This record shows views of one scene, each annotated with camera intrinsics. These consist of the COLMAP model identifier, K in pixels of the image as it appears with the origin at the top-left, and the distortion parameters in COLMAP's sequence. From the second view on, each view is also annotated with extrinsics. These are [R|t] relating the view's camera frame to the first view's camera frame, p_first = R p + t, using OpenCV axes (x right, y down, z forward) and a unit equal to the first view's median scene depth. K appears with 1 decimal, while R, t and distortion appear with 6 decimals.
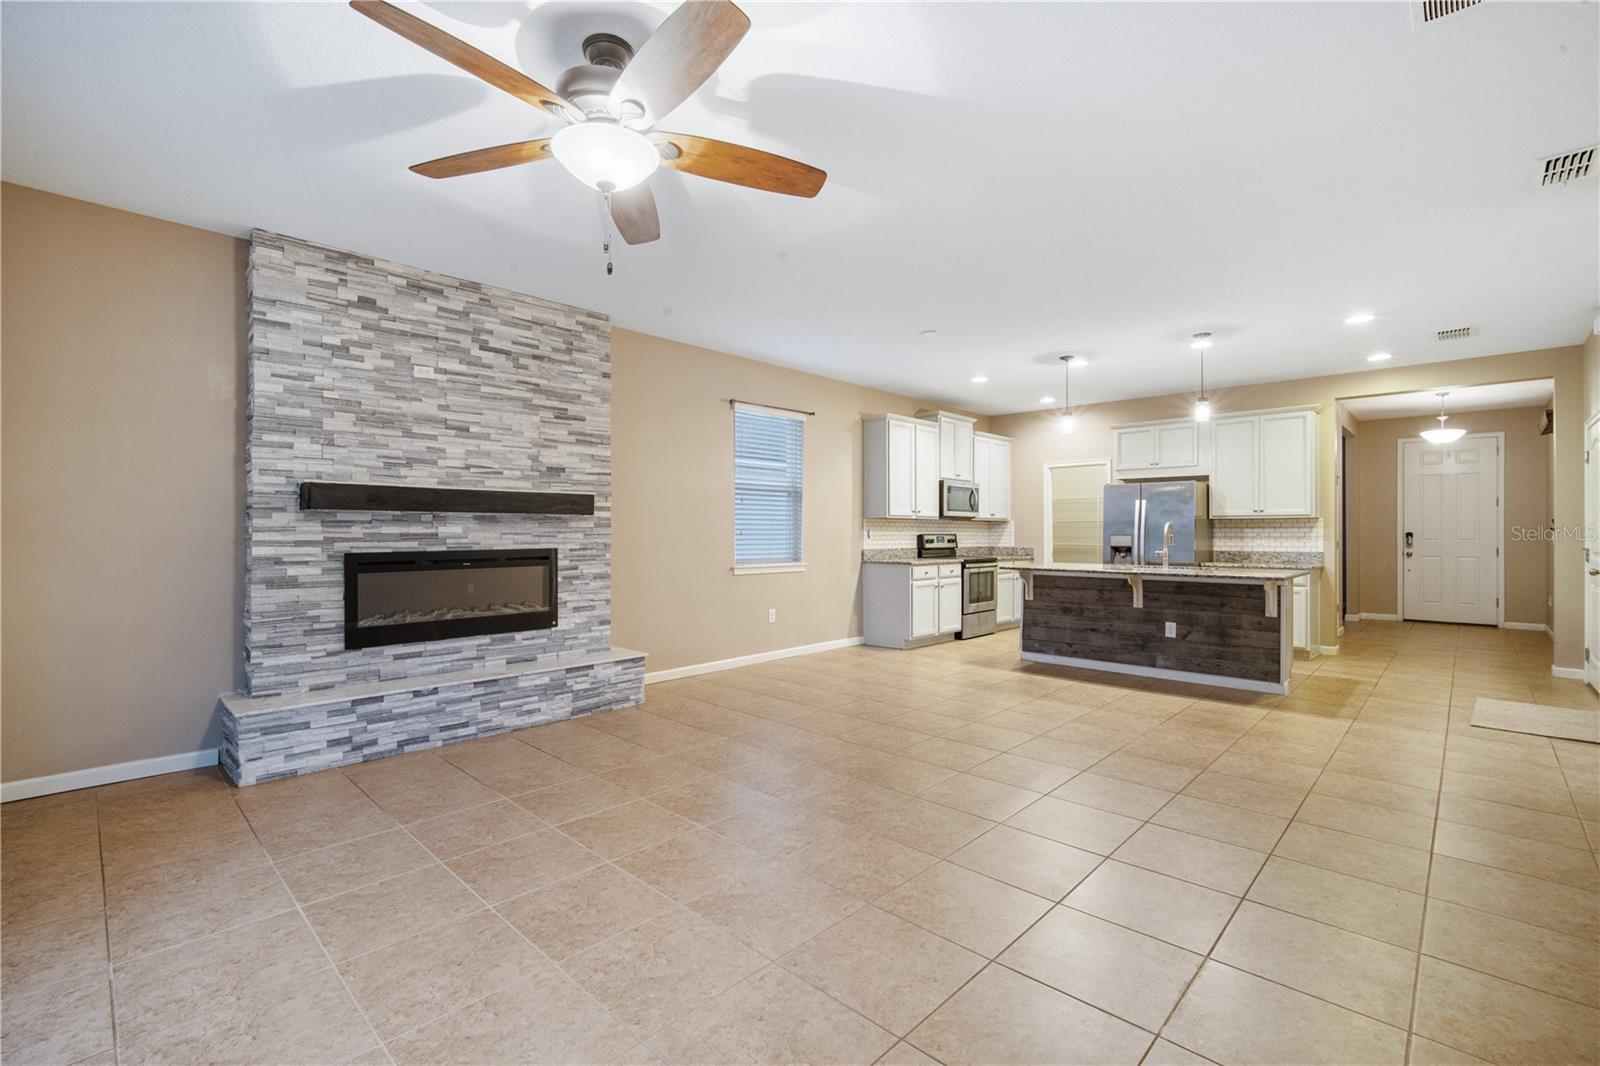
lens RADIAL K [[701.8, 0, 794.4], [0, 701.8, 530.0], [0, 0, 1]] dist [-0.005120, -0.000103]
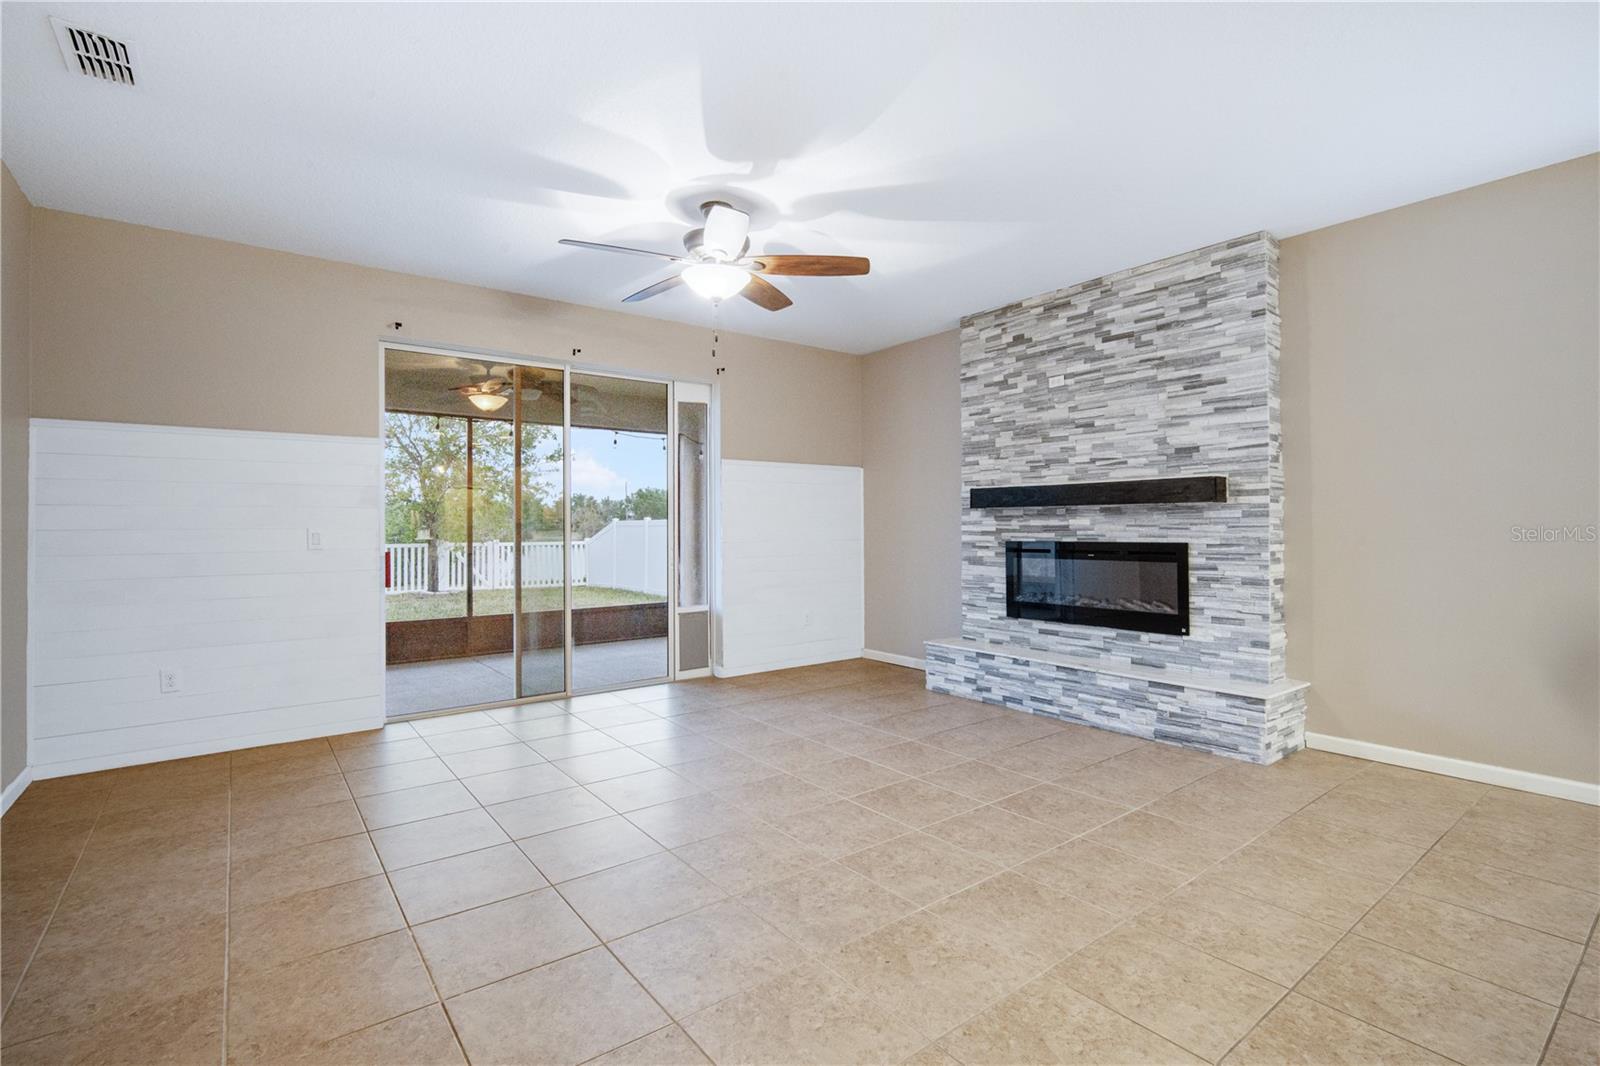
lens RADIAL K [[739.8, 0, 799.2], [0, 739.8, 519.9], [0, 0, 1]] dist [-0.010479, -0.000214]
pose [[-0.144690, -0.008913, -0.989437, 0.636253], [0.006319, 0.999931, -0.009932, 0.004389], [0.989457, -0.007690, -0.144623, 0.695882]]
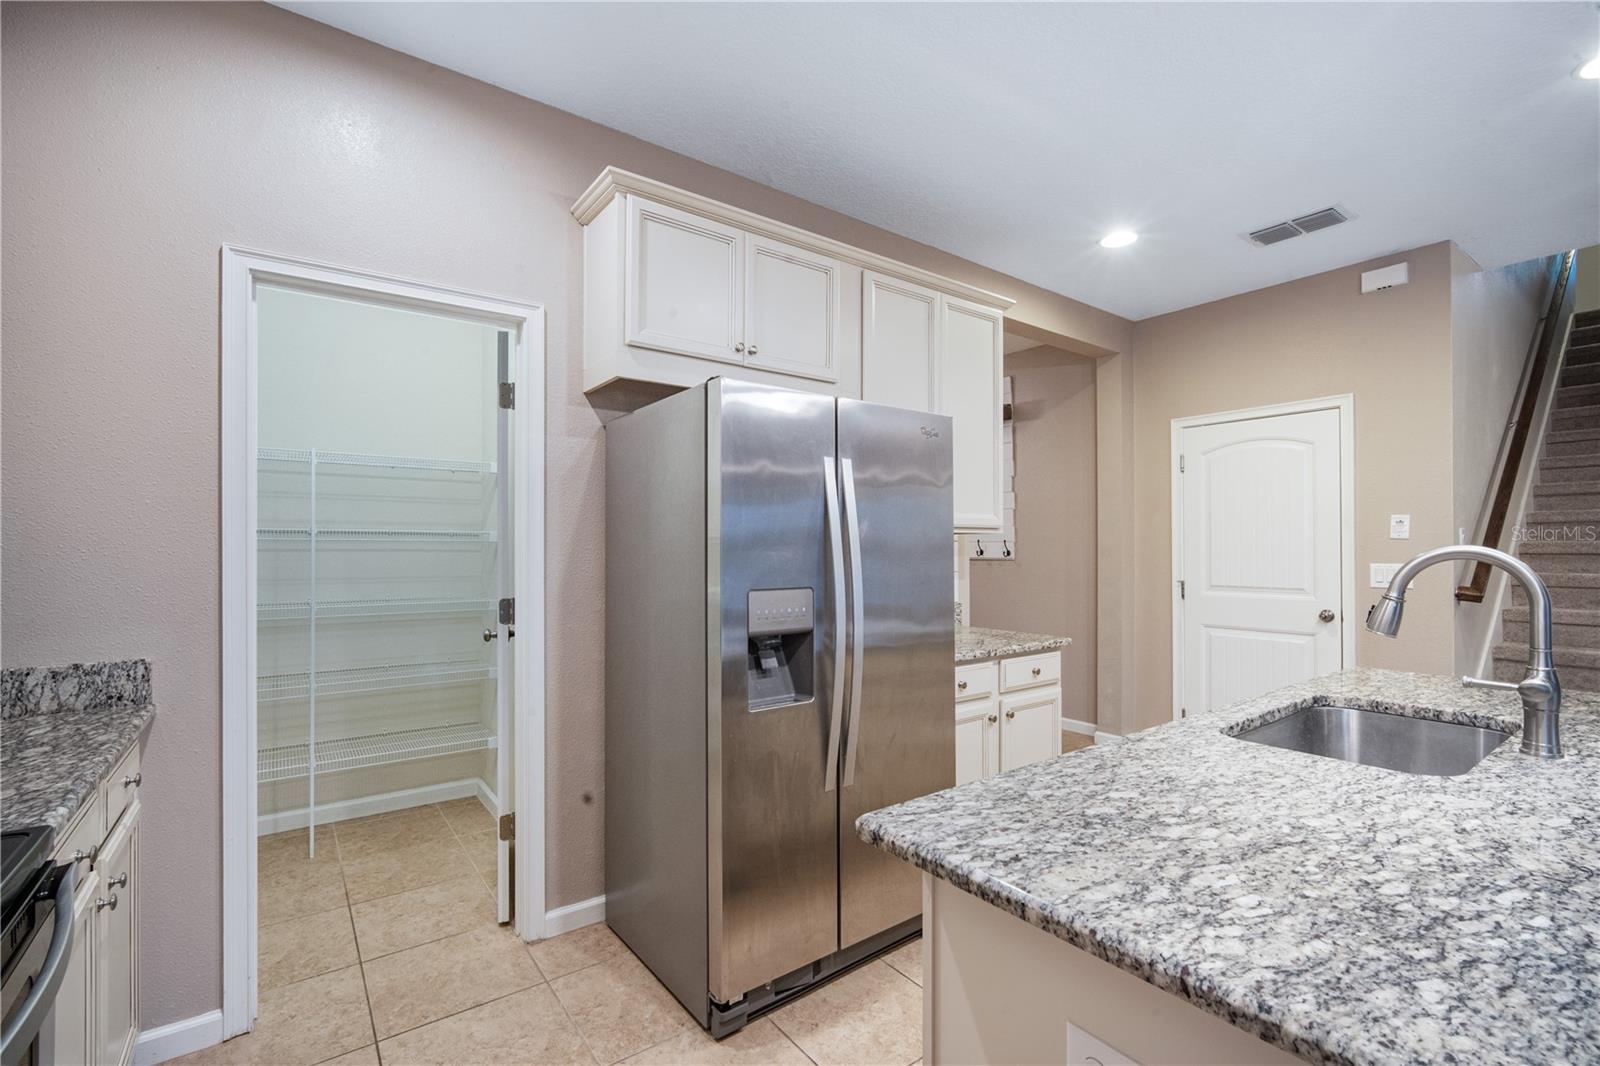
lens RADIAL K [[710.7, 0, 801.7], [0, 710.7, 549.5], [0, 0, 1]] dist [-0.001586, -0.000082]
pose [[0.162119, -0.000813, 0.986771, 0.348963], [-0.001920, 0.999998, 0.001140, -0.011426], [-0.986769, -0.002079, 0.162117, 1.567618]]
